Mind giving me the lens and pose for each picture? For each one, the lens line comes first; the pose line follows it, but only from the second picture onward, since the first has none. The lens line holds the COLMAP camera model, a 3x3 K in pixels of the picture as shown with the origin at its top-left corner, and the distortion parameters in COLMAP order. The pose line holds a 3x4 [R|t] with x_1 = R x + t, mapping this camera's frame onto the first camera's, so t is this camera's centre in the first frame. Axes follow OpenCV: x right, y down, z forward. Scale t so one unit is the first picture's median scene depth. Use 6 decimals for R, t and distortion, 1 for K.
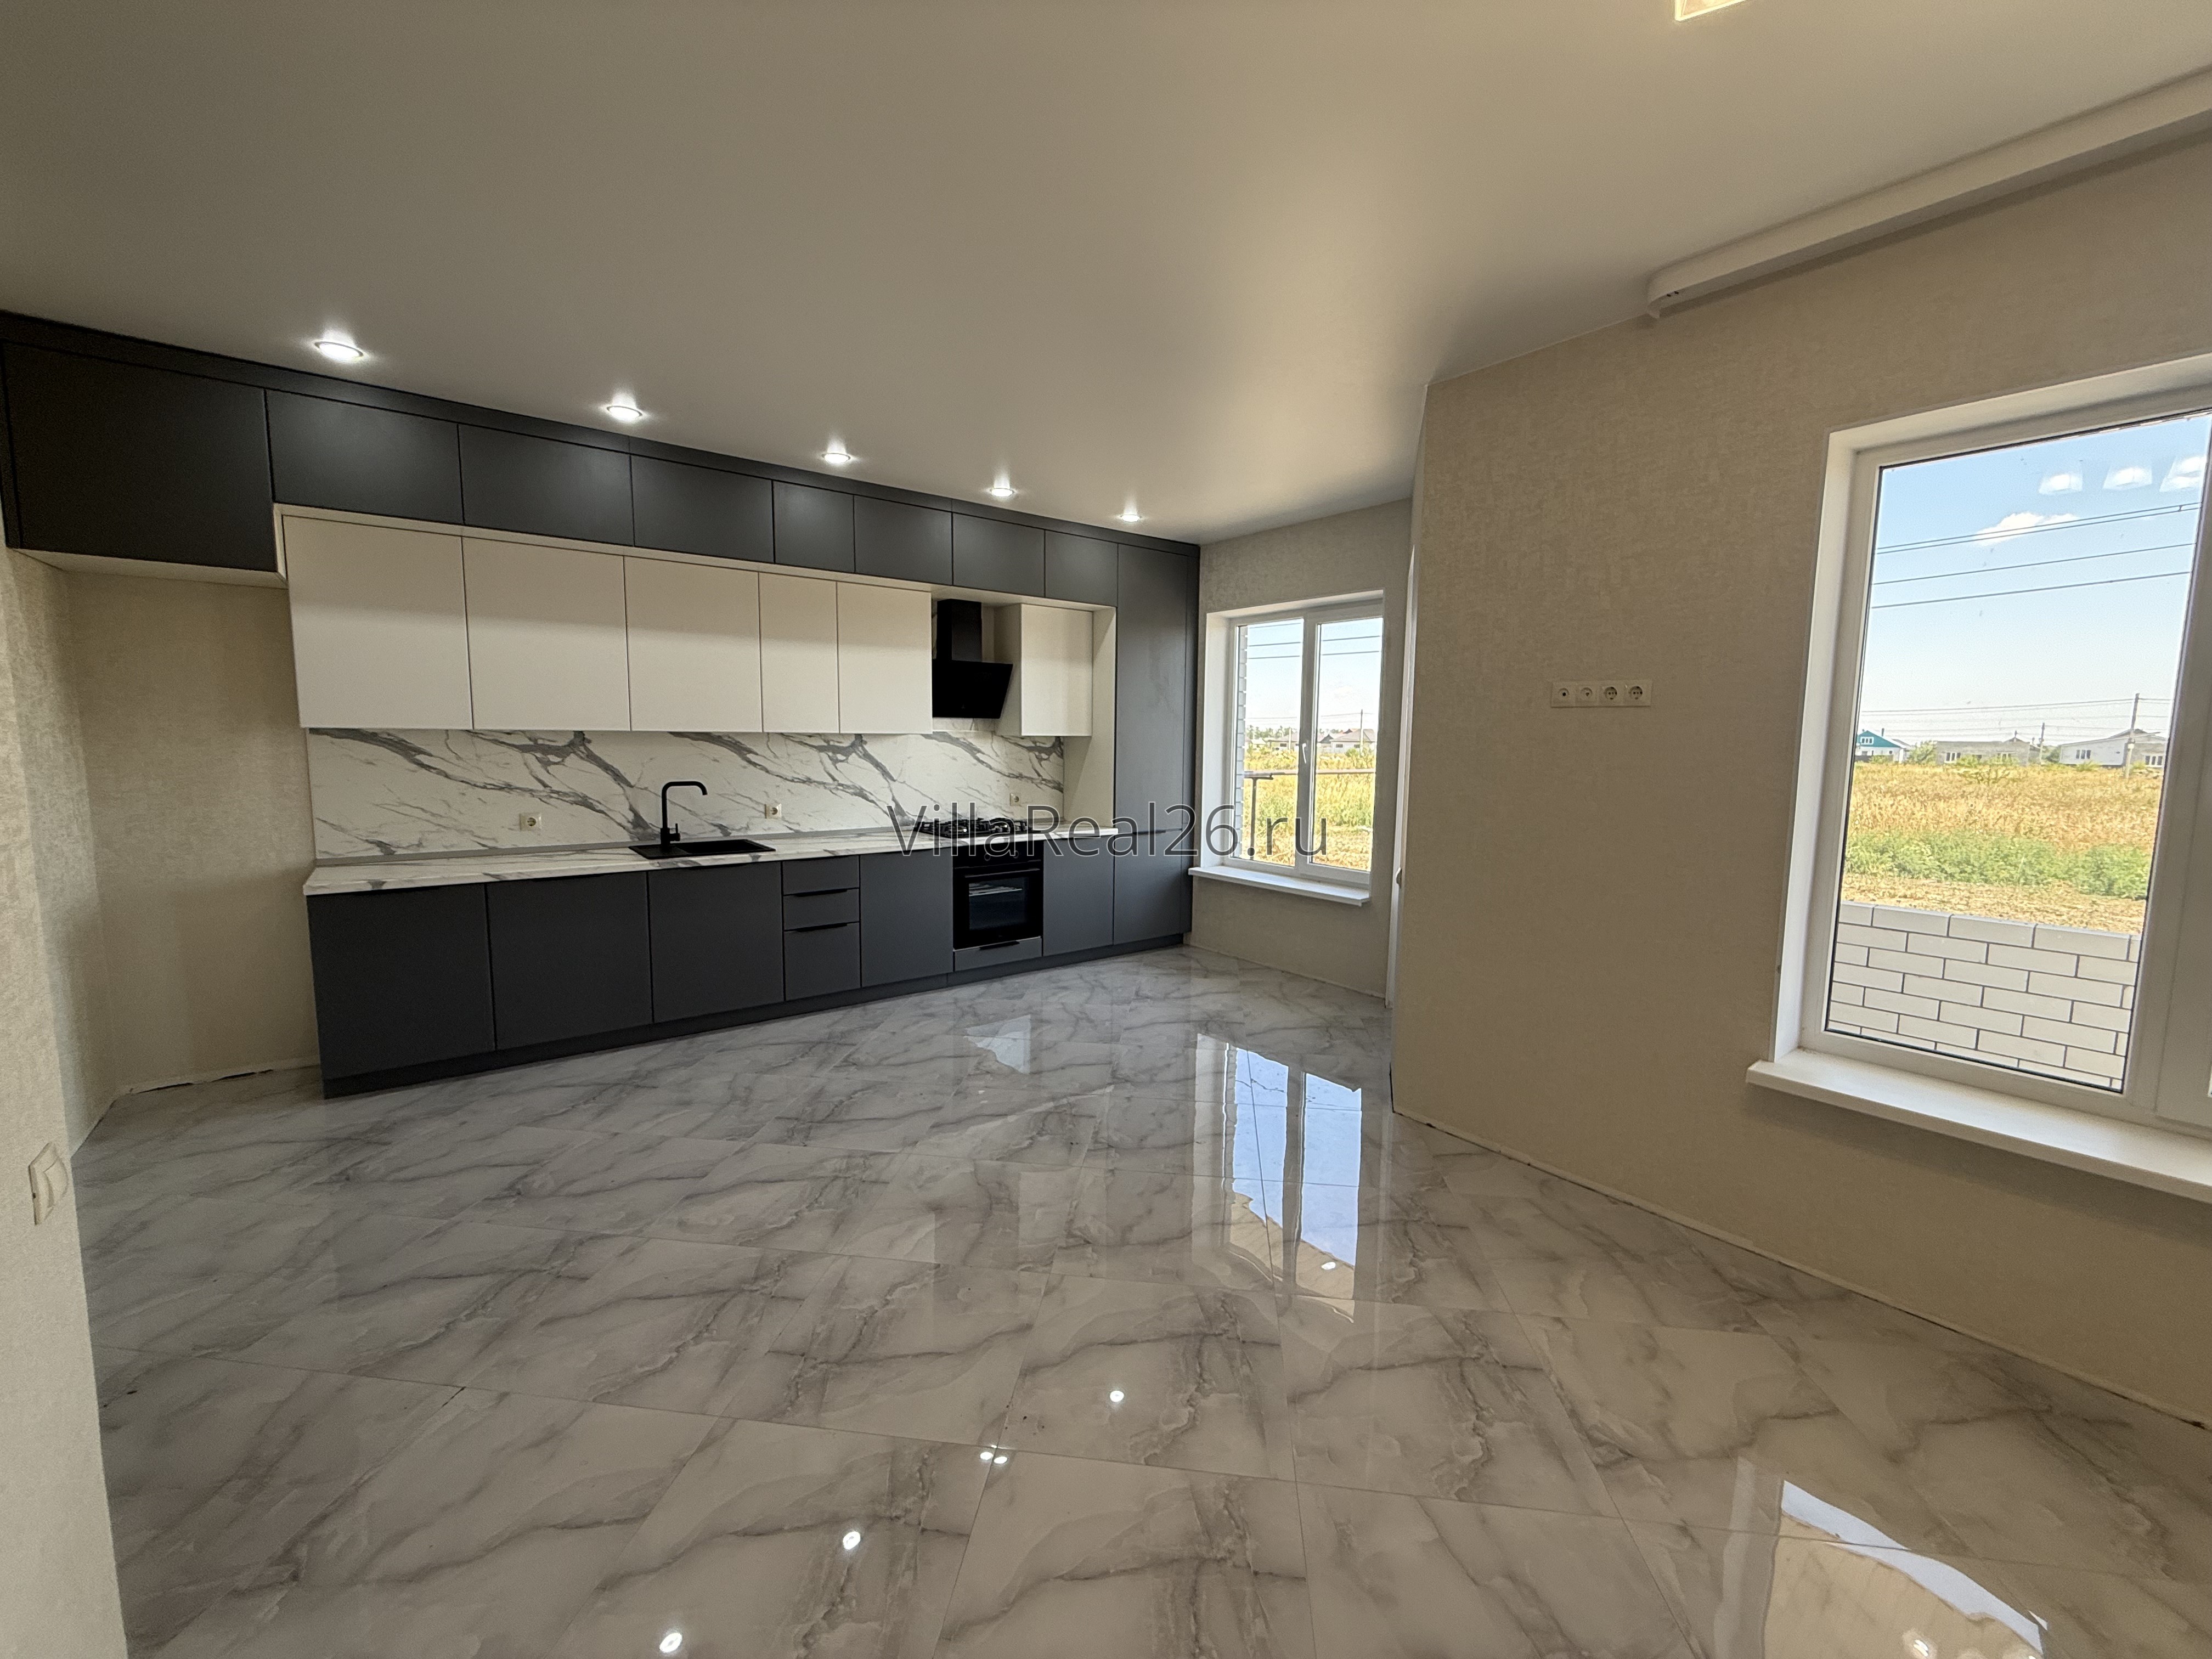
lens RADIAL K [[881.6, 0, 1102.6], [0, 881.6, 827.5], [0, 0, 1]] dist [0.000138, -0.000719]
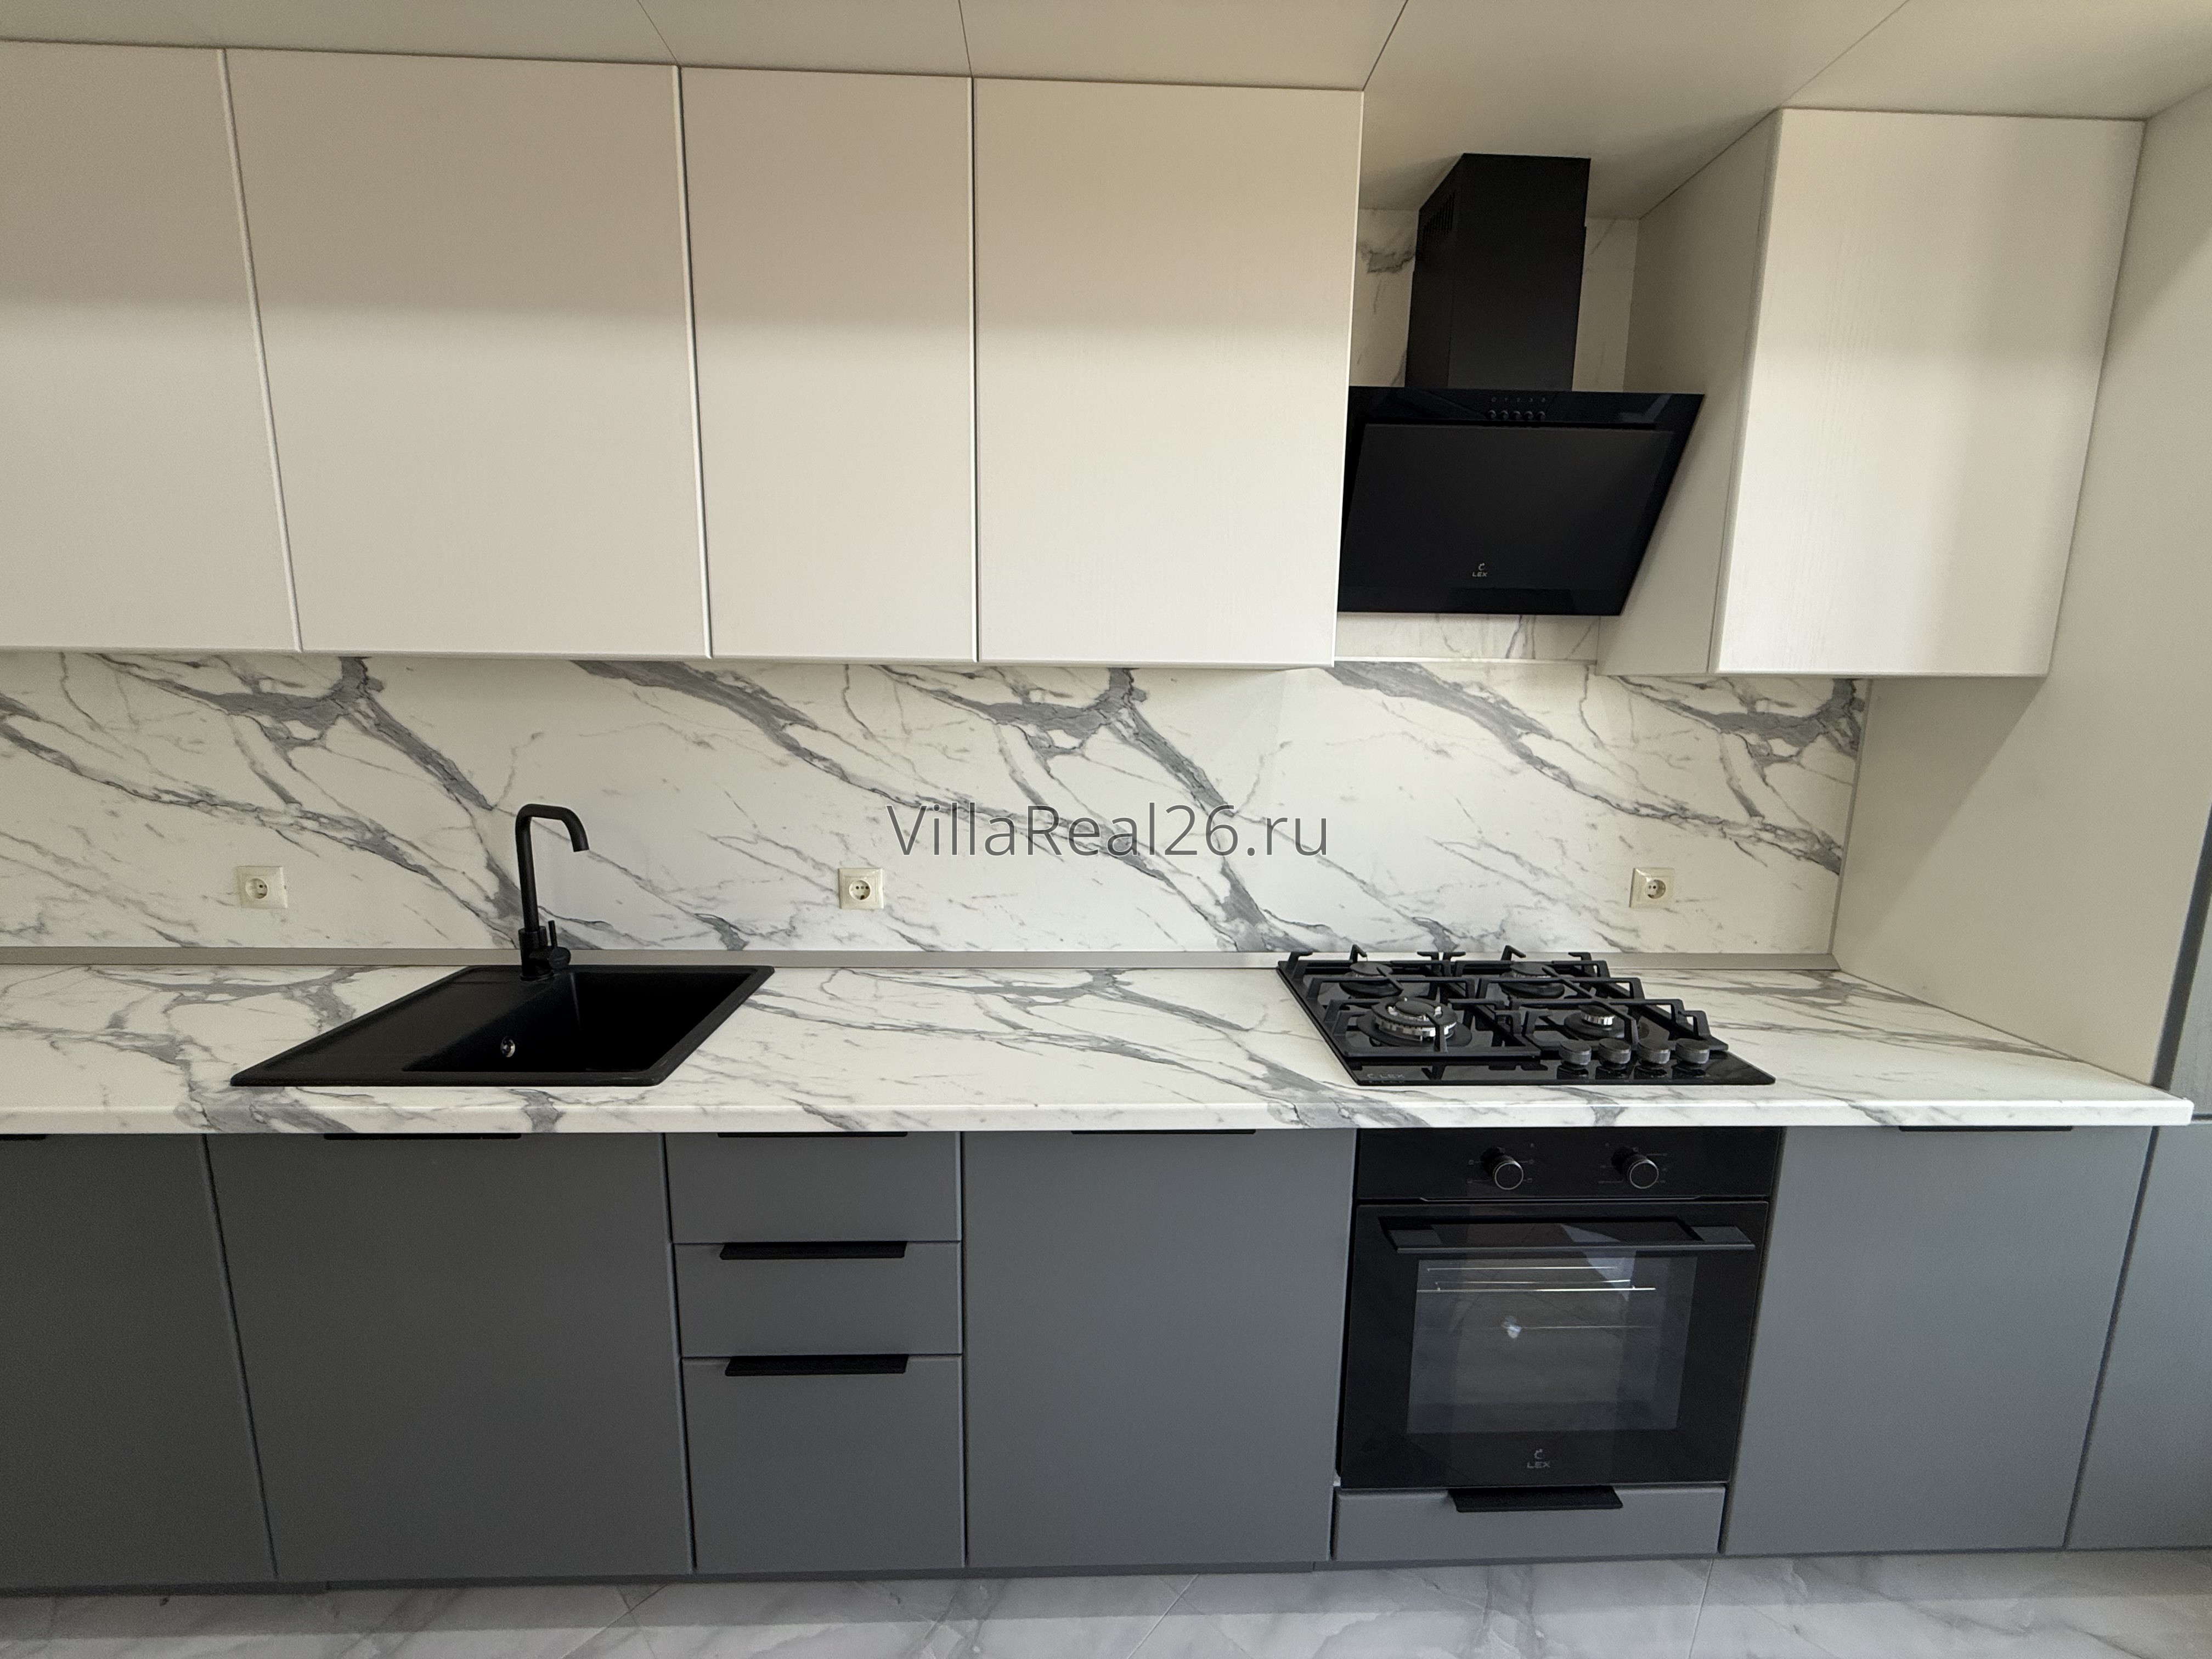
lens RADIAL K [[881.6, 0, 1103.9], [0, 881.6, 827.8], [0, 0, 1]] dist [0.000138, -0.000719]
pose [[0.808983, 0.093023, -0.580425, -0.106897], [-0.064801, 0.995494, 0.069226, -0.084876], [0.584249, -0.018391, 0.811366, 0.888912]]
